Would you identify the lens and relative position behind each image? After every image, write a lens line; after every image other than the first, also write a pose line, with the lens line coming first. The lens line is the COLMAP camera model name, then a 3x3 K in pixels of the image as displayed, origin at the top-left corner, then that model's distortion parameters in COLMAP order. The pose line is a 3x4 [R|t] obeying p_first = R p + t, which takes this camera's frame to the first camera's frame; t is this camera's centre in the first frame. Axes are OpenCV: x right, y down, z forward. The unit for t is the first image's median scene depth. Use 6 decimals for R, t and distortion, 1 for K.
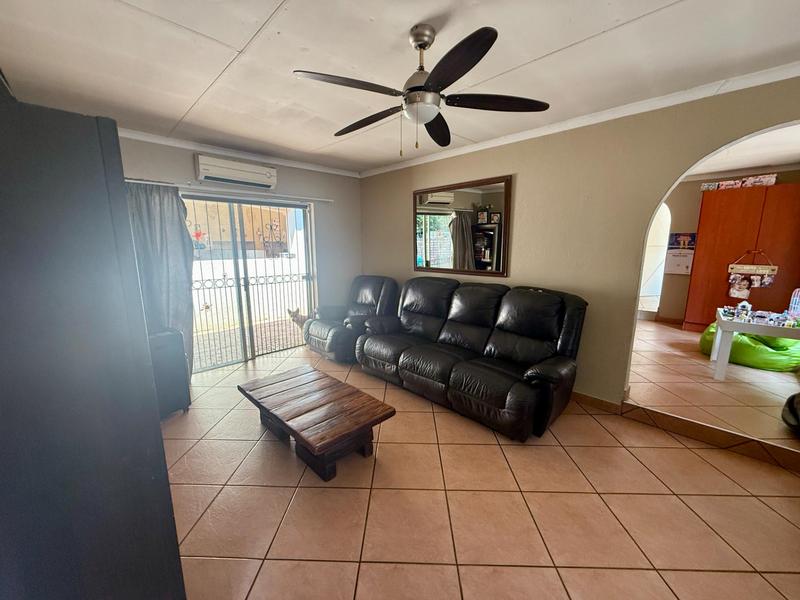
lens RADIAL K [[317.3, 0, 398.6], [0, 317.3, 301.3], [0, 0, 1]] dist [-0.001782, 0.000295]
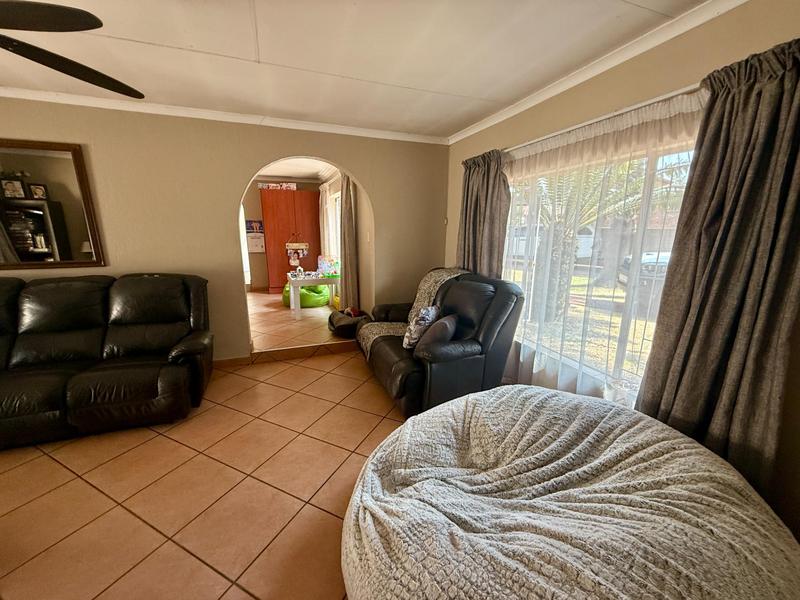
lens RADIAL K [[317.3, 0, 398.6], [0, 317.3, 301.3], [0, 0, 1]] dist [-0.001782, 0.000295]
pose [[0.403948, -0.197652, 0.893174, -0.131859], [0.156159, 0.976947, 0.145566, 0.017044], [-0.901355, 0.080676, 0.425501, -0.083398]]
